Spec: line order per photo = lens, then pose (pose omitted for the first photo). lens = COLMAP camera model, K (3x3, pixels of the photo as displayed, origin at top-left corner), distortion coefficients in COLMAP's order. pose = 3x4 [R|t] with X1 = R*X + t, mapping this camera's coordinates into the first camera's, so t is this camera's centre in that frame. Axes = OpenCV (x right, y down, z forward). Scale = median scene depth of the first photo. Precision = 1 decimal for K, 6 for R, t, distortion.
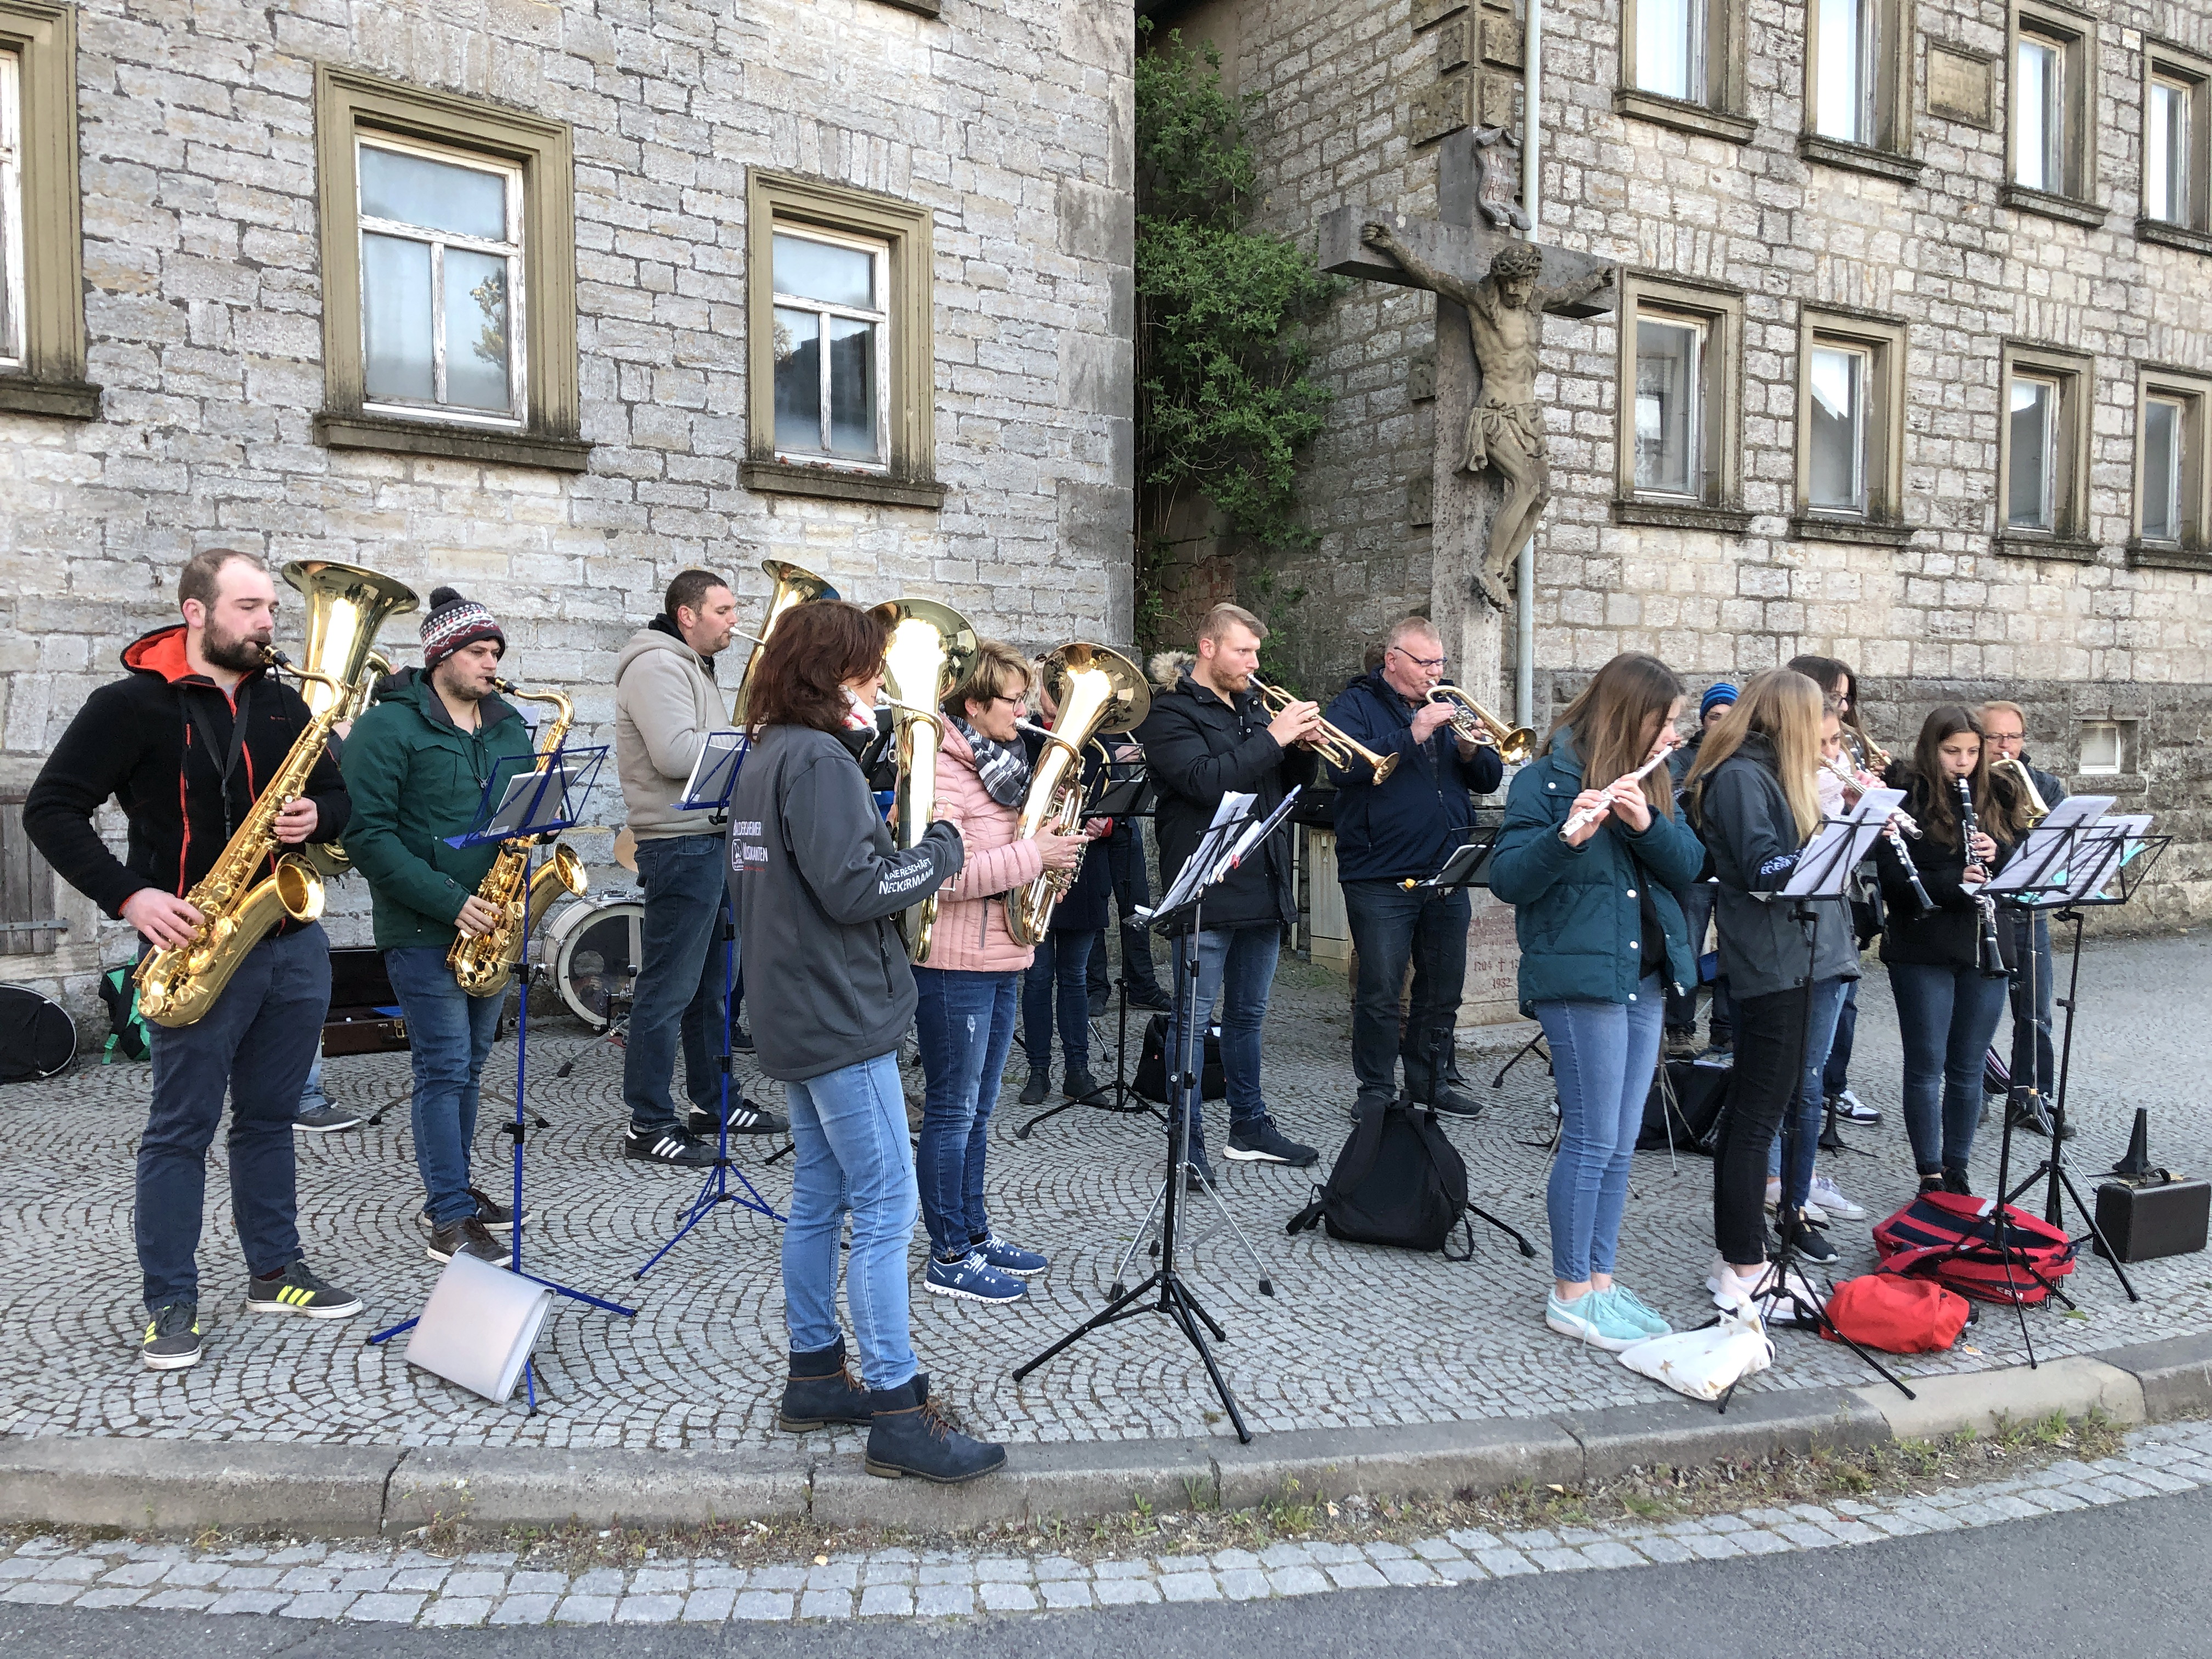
lens RADIAL K [[1790.4, 0, 1047.0], [0, 1790.4, 822.9], [0, 0, 1]] dist [0.050271, -0.026333]
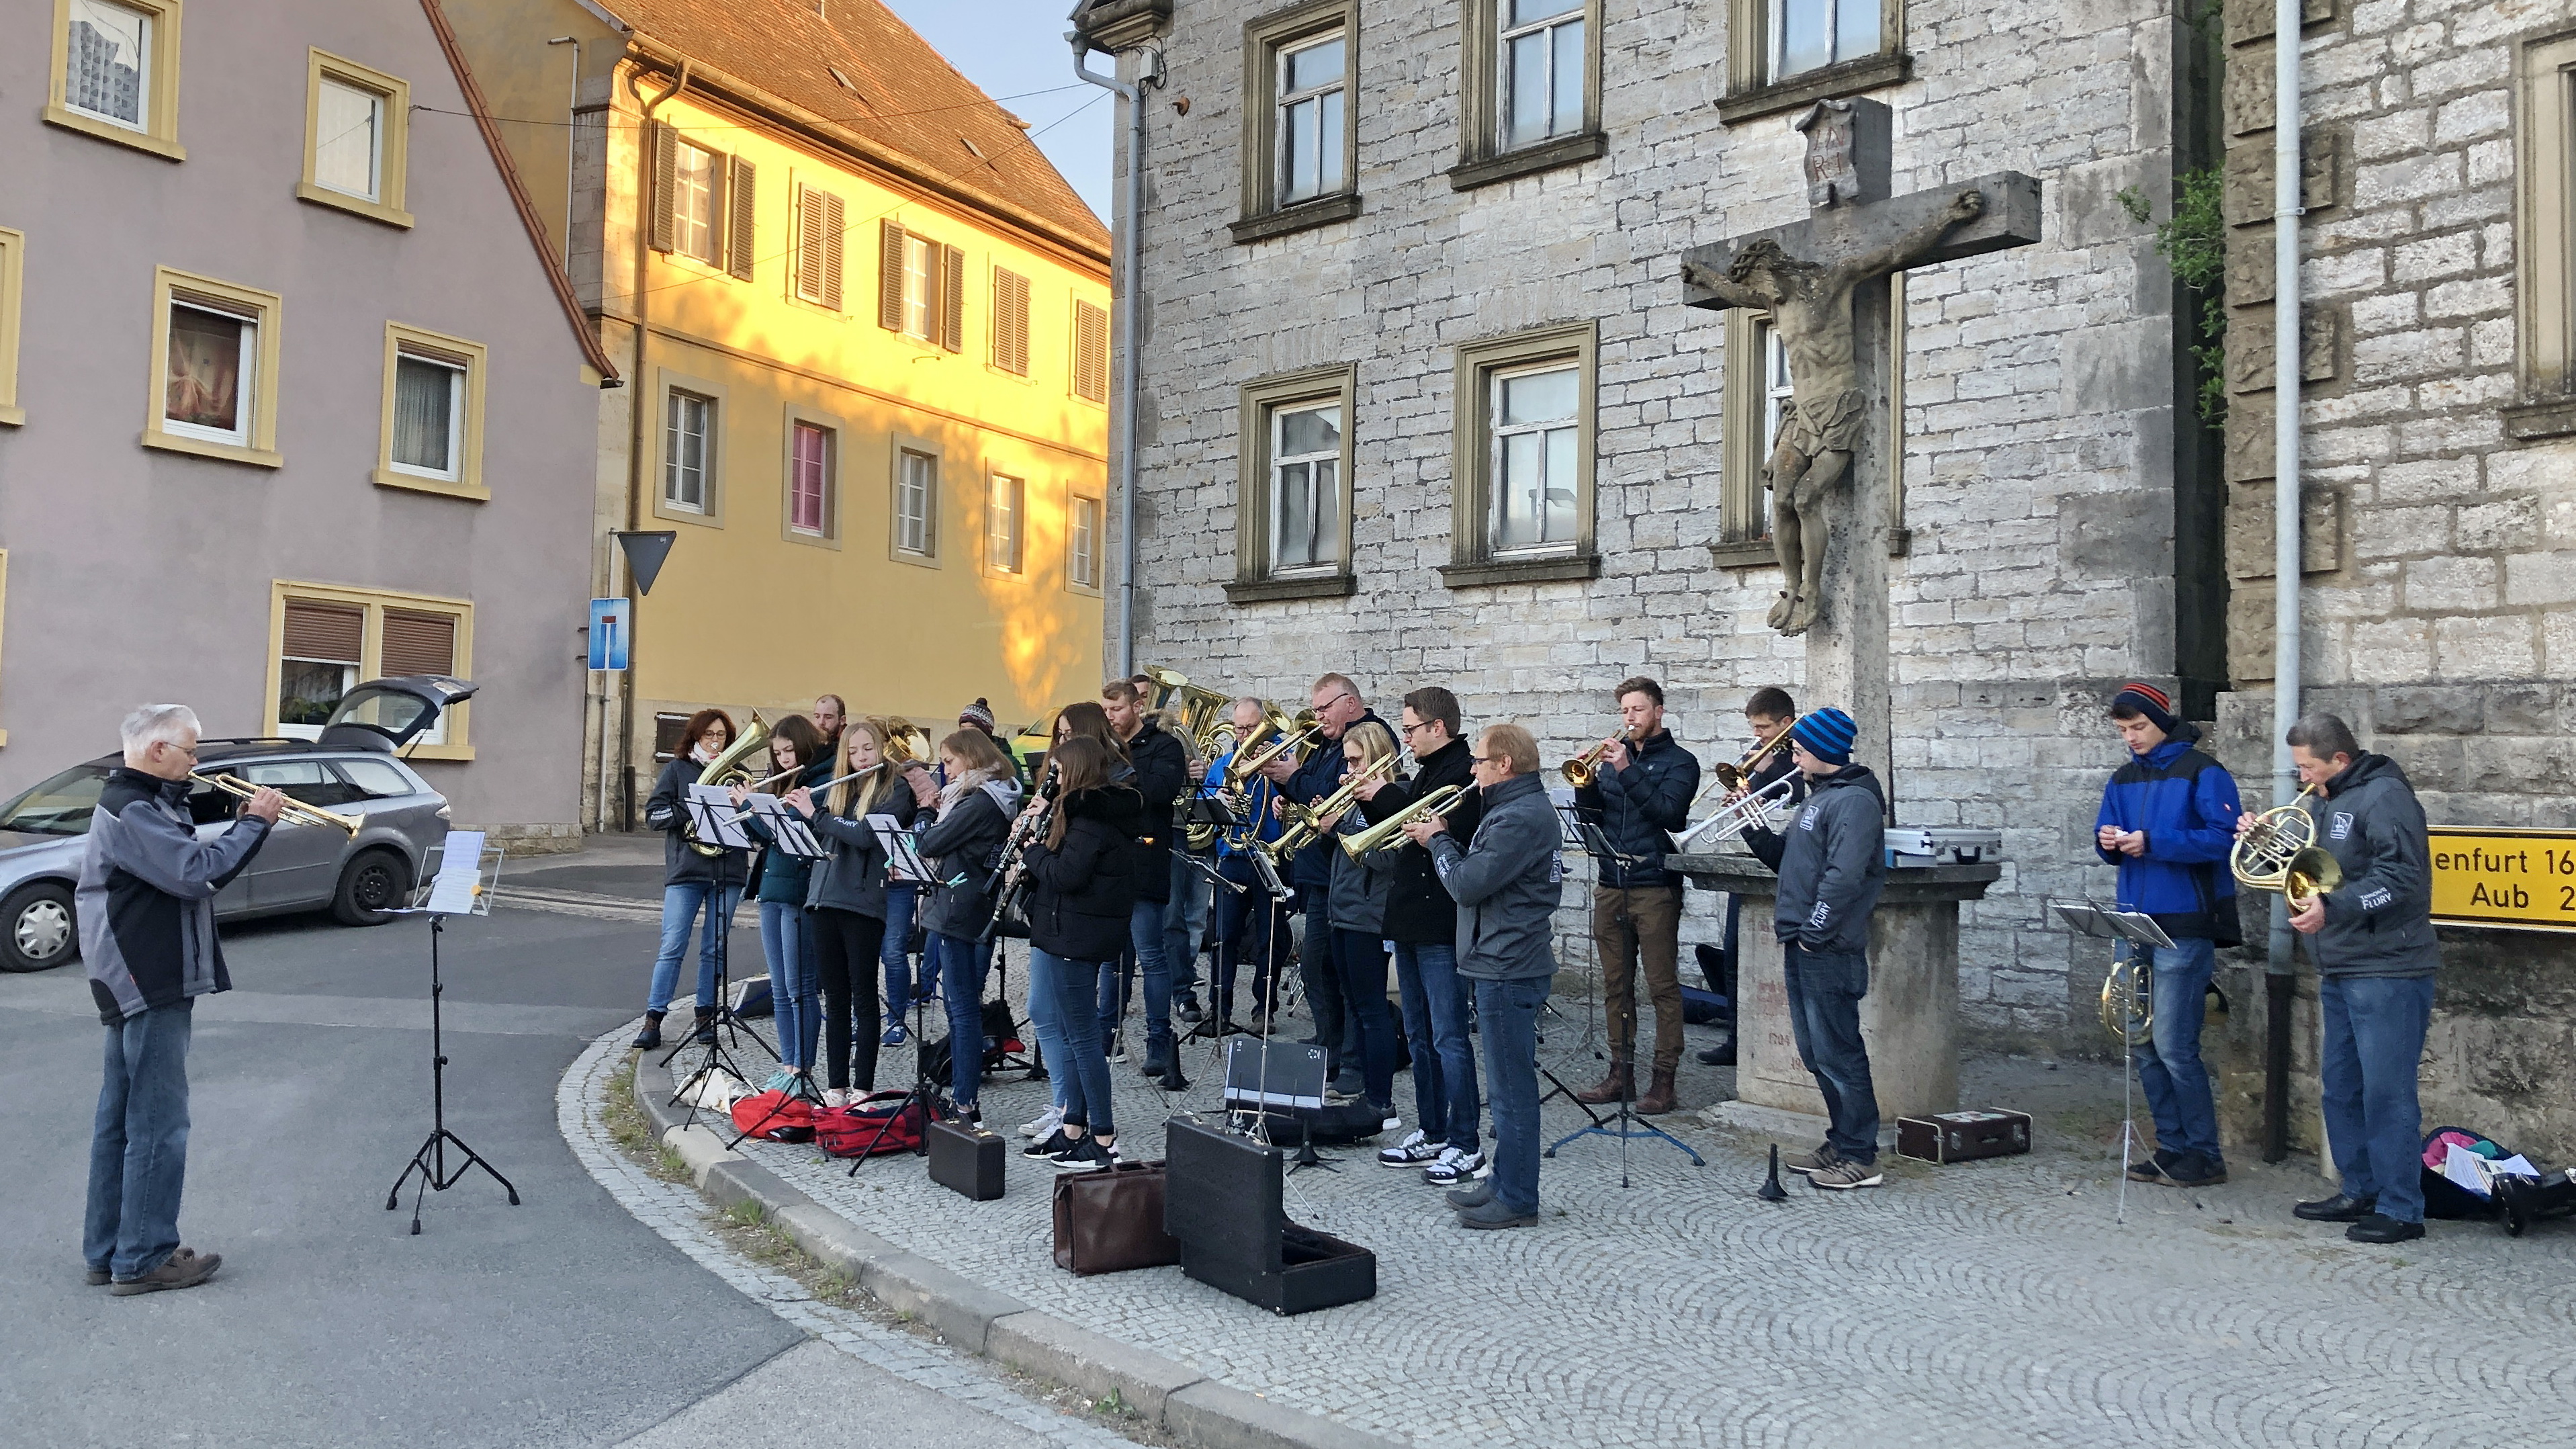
lens RADIAL K [[2108.7, 0, 1301.9], [0, 2108.7, 721.9], [0, 0, 1]] dist [0.010716, -0.004110]
pose [[0.102760, -0.030021, -0.994253, 1.008016], [-0.063595, 0.997301, -0.036686, -0.017569], [0.992671, 0.067000, 0.100574, 0.527437]]
